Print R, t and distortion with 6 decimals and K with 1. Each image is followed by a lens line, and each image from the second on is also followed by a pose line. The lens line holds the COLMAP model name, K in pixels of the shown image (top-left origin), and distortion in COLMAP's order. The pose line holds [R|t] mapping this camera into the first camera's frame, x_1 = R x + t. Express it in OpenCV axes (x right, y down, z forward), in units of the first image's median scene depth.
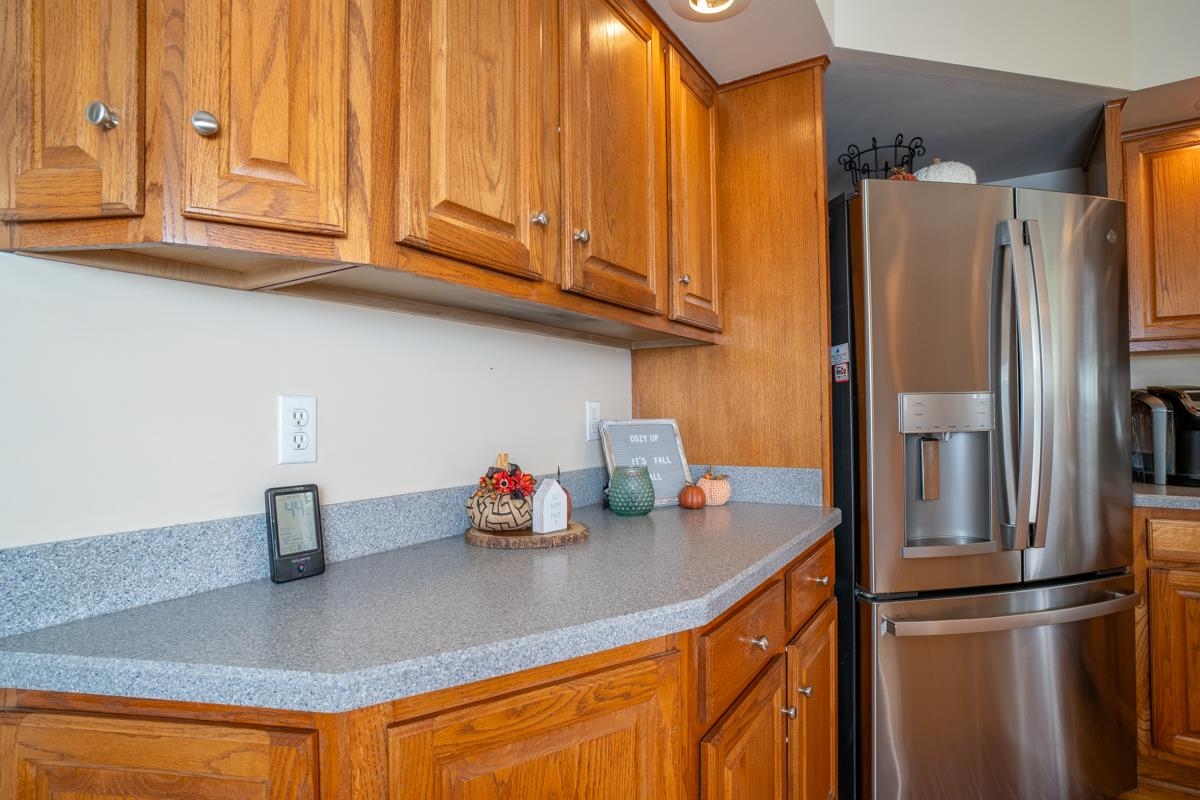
lens RADIAL K [[631.1, 0, 593.6], [0, 631.1, 404.2], [0, 0, 1]] dist [-0.032674, 0.005365]
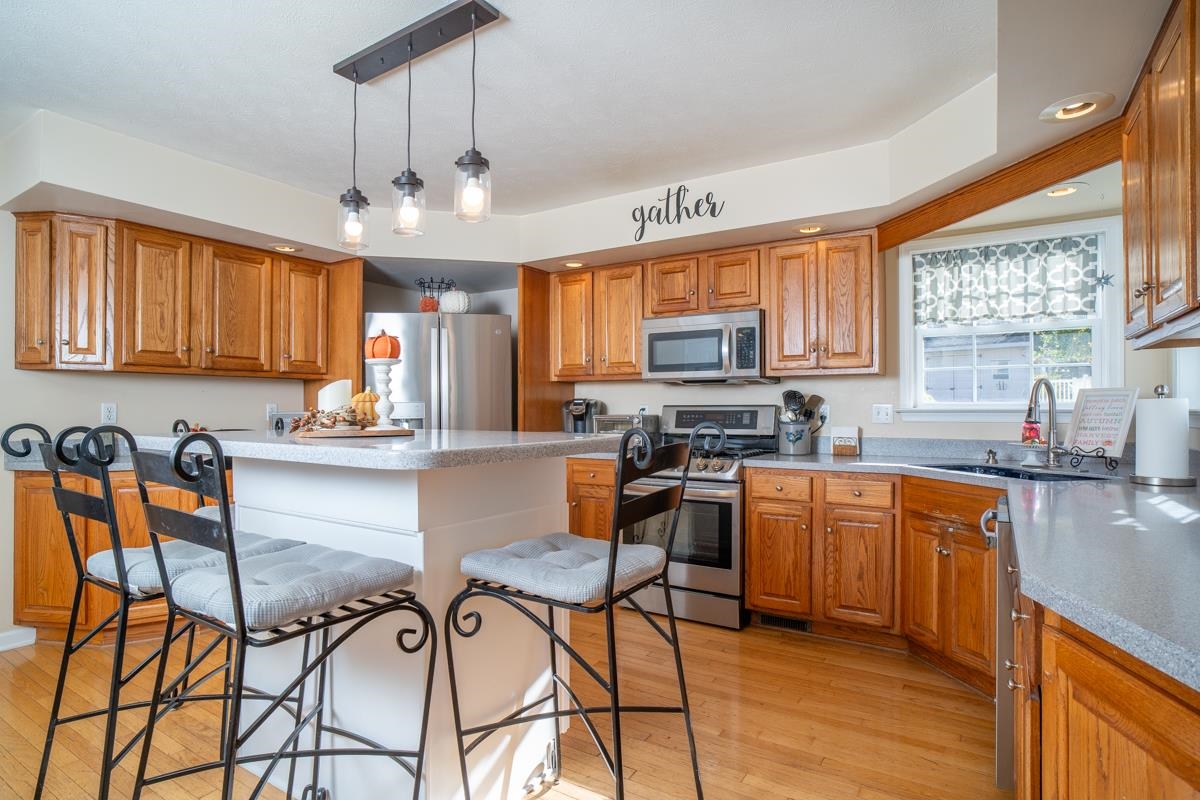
lens RADIAL K [[631.1, 0, 605.6], [0, 631.1, 397.4], [0, 0, 1]] dist [-0.032674, 0.005365]
pose [[0.999945, 0.010022, 0.003162, 1.218043], [-0.010014, 0.999946, -0.002652, -0.035271], [-0.003188, 0.002620, 0.999991, -1.287981]]
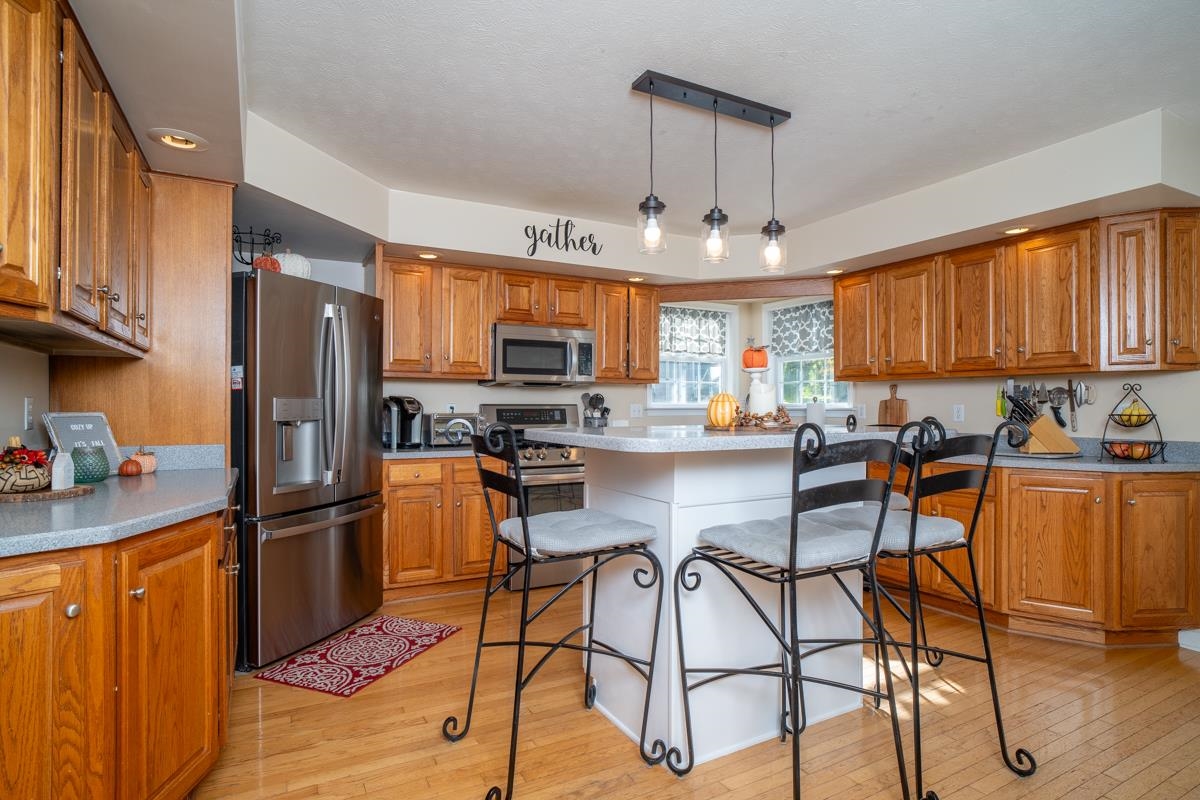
lens RADIAL K [[631.1, 0, 597.7], [0, 631.1, 405.6], [0, 0, 1]] dist [-0.032674, 0.005365]
pose [[0.490440, 0.013665, 0.871368, -0.535983], [-0.020677, 0.999778, -0.004041, -0.006746], [-0.871230, -0.016035, 0.490613, -0.574356]]
